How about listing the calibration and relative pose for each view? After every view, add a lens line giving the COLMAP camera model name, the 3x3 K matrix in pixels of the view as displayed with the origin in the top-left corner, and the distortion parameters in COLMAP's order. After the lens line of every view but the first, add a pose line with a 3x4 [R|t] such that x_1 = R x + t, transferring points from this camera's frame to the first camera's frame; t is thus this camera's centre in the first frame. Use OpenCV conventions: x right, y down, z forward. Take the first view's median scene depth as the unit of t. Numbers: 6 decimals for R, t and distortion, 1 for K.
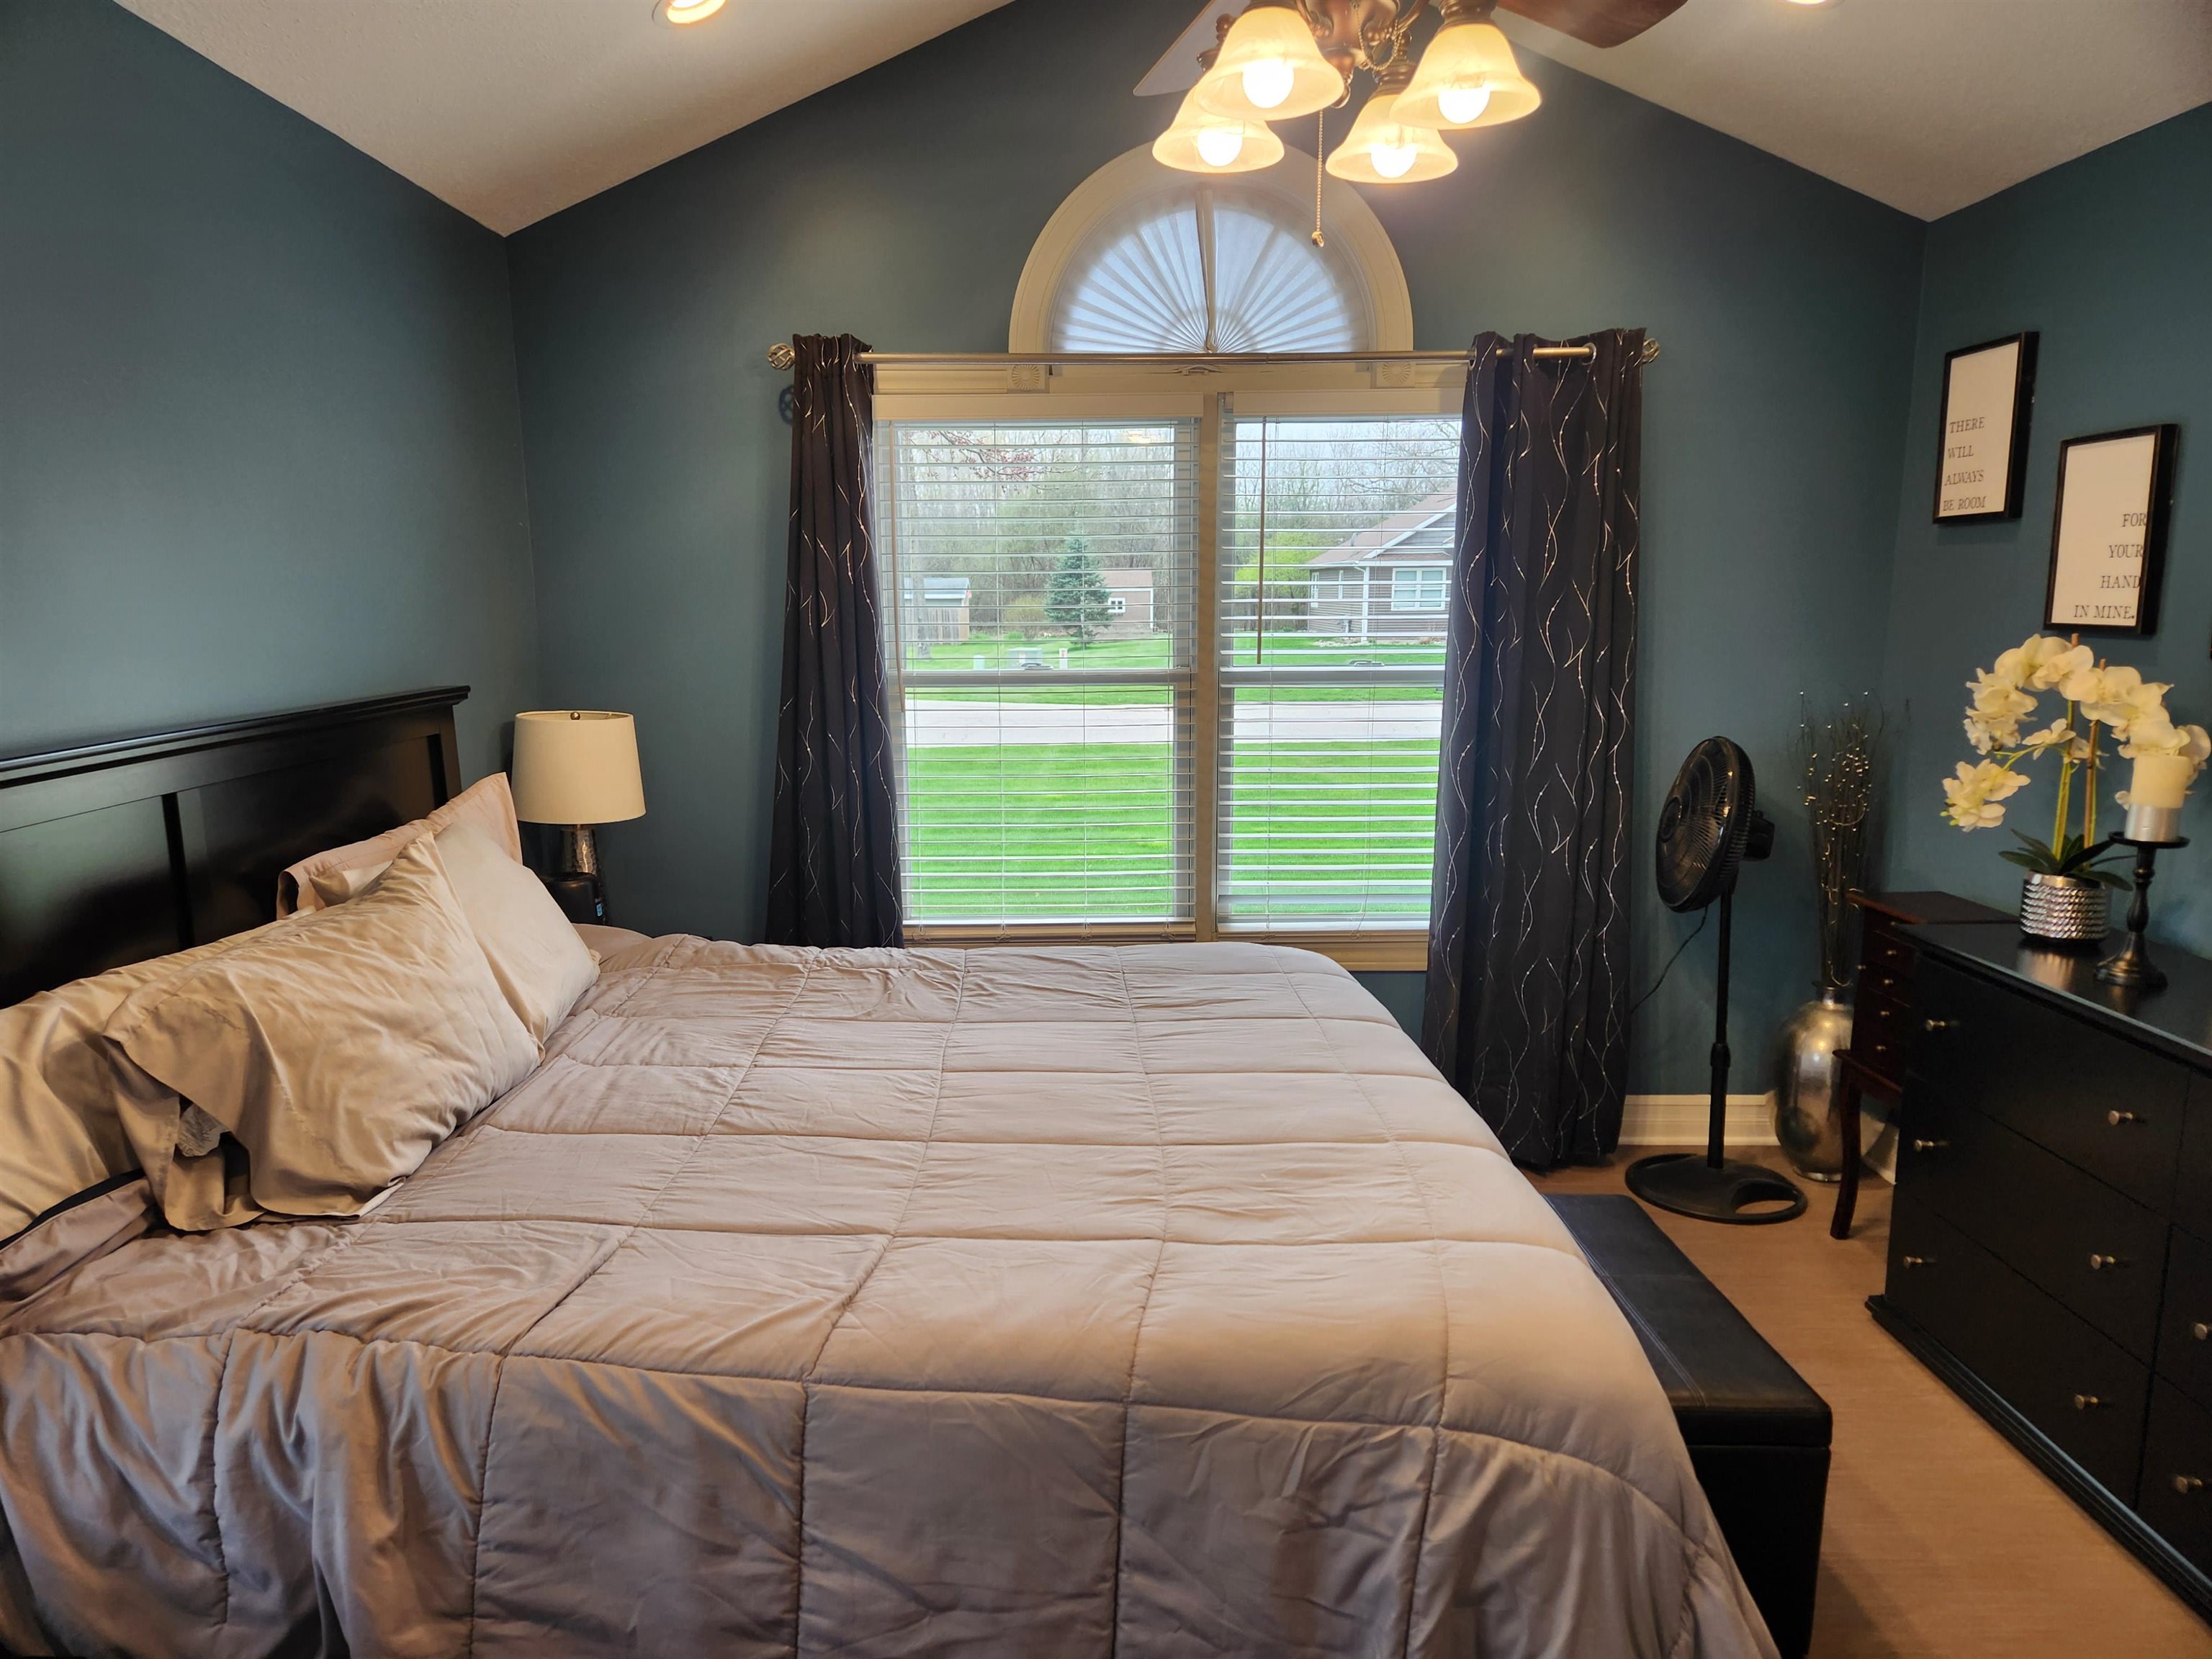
lens RADIAL K [[1476.9, 0, 1103.0], [0, 1476.9, 834.0], [0, 0, 1]] dist [0.059732, -0.024554]
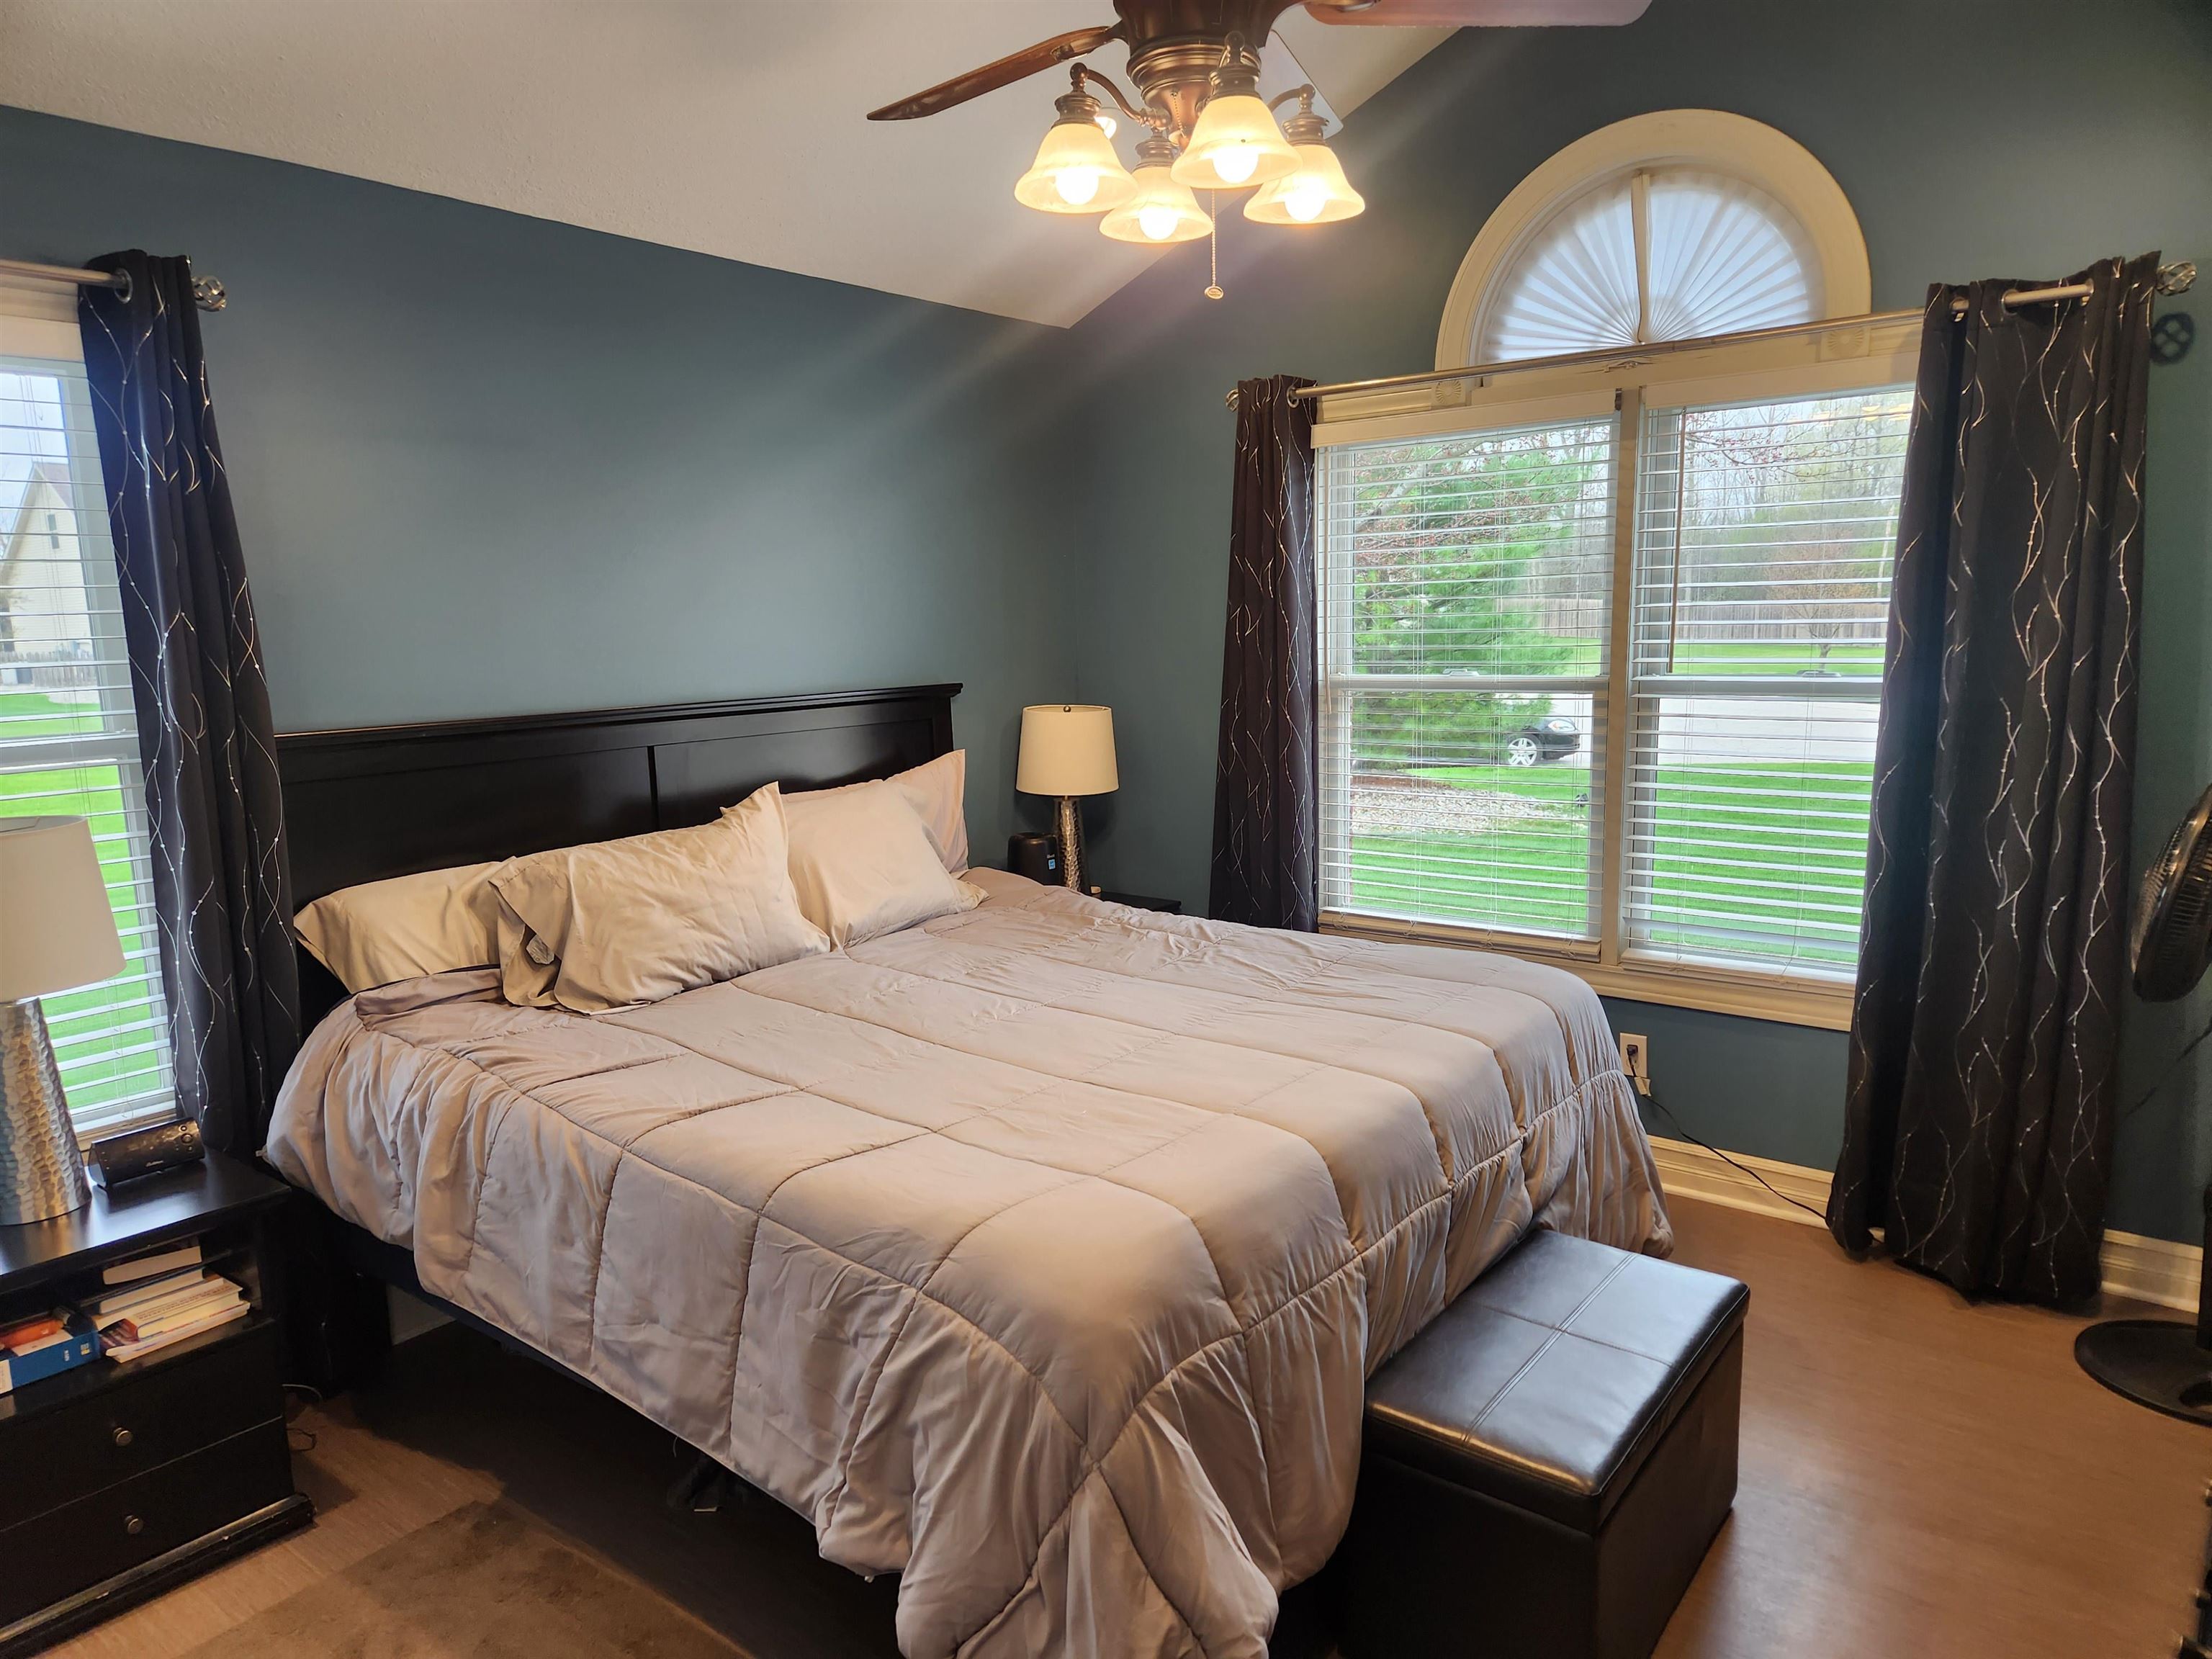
lens RADIAL K [[1476.9, 0, 1084.3], [0, 1476.9, 821.8], [0, 0, 1]] dist [0.059732, -0.024554]
pose [[0.784165, 0.076464, -0.615824, 0.737914], [-0.082885, 0.996393, 0.018176, -0.015294], [0.614993, 0.036790, 0.787674, 0.073233]]
